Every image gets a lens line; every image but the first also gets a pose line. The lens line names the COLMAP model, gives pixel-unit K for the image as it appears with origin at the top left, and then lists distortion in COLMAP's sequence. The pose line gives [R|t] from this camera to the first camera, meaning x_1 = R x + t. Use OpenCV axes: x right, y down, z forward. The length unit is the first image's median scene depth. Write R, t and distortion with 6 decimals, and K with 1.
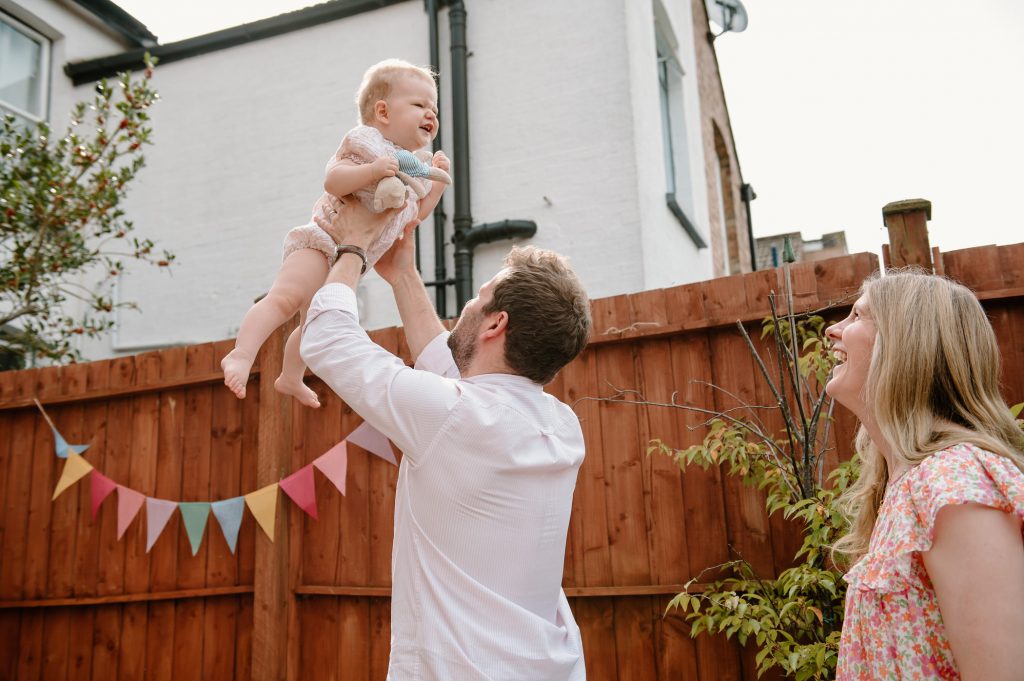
lens RADIAL K [[978.9, 0, 512.0], [0, 978.9, 340.5], [0, 0, 1]] dist [0.021357, 0.008116]
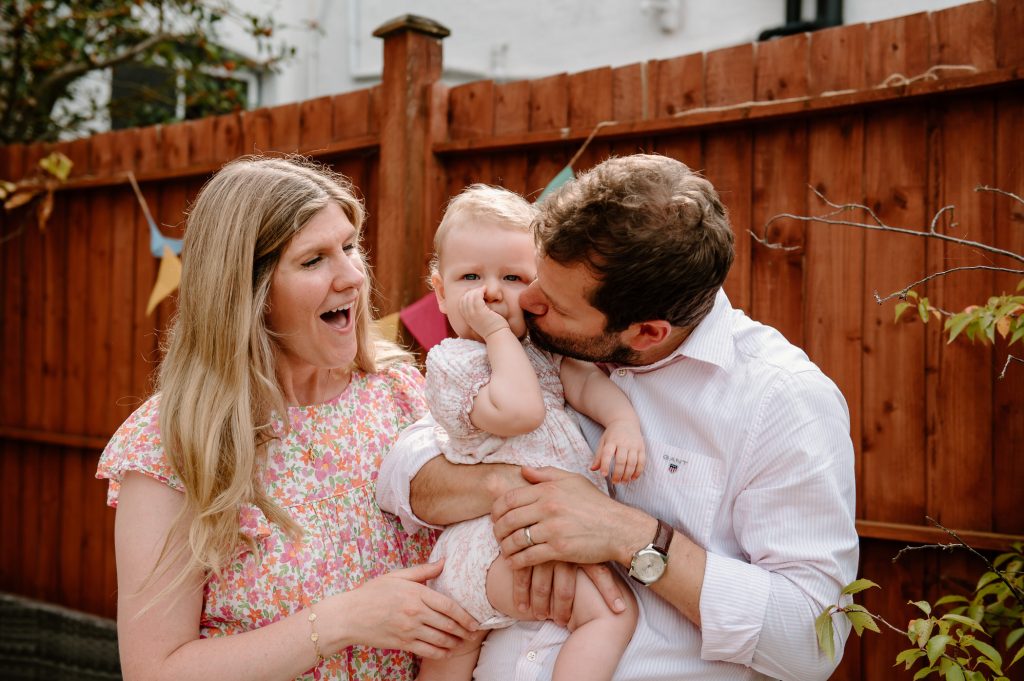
lens RADIAL K [[1401.7, 0, 512.0], [0, 1401.7, 340.5], [0, 0, 1]] dist [0.137228, -0.093051]
pose [[0.937018, 0.050816, -0.345564, 0.170447], [0.023676, 0.977843, 0.207995, -0.035715], [0.348477, -0.203076, 0.915054, 0.137095]]
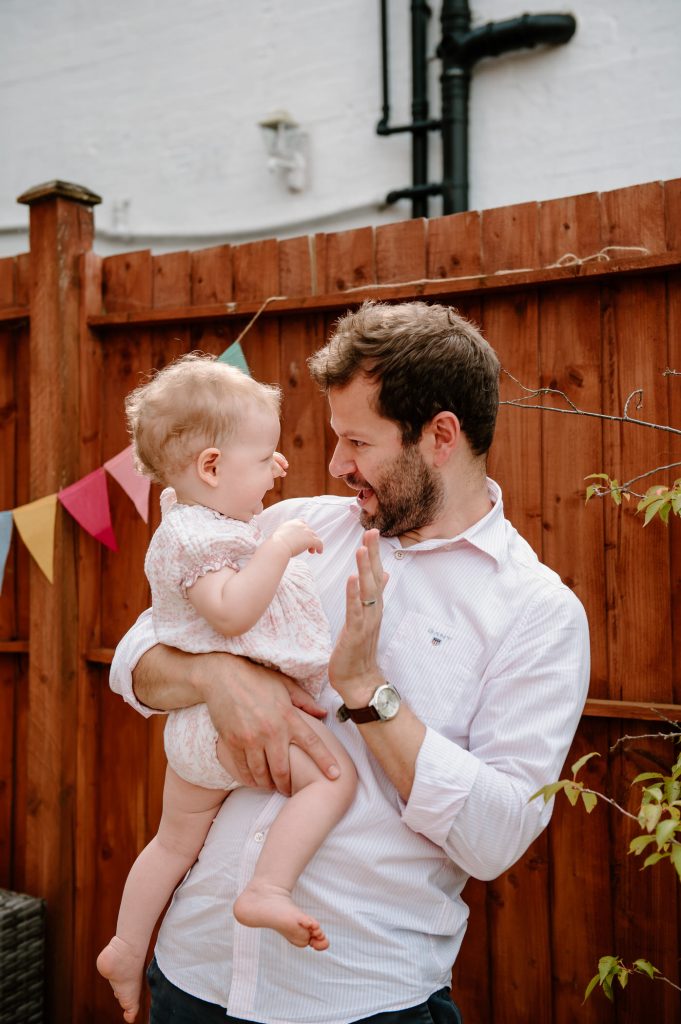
lens RADIAL K [[1401.7, 0, 340.5], [0, 1401.7, 512.0], [0, 0, 1]] dist [0.137228, -0.093051]
pose [[0.980432, 0.029721, -0.194603, 0.125551], [0.015356, 0.973979, 0.226118, -0.050388], [0.196260, -0.224681, 0.954463, 0.148545]]
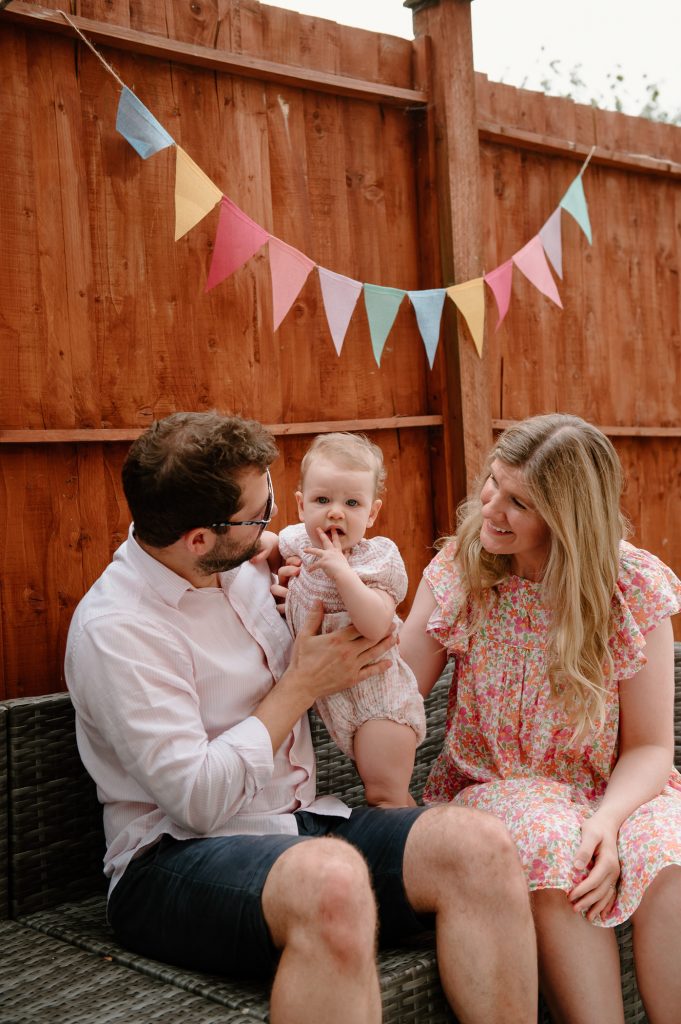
lens RADIAL K [[1401.7, 0, 340.5], [0, 1401.7, 512.0], [0, 0, 1]] dist [0.137228, -0.093051]
pose [[0.390240, -0.014431, 0.920600, -1.233237], [-0.193320, 0.976304, 0.097252, 0.233079], [-0.900189, -0.215922, 0.378203, 0.666792]]
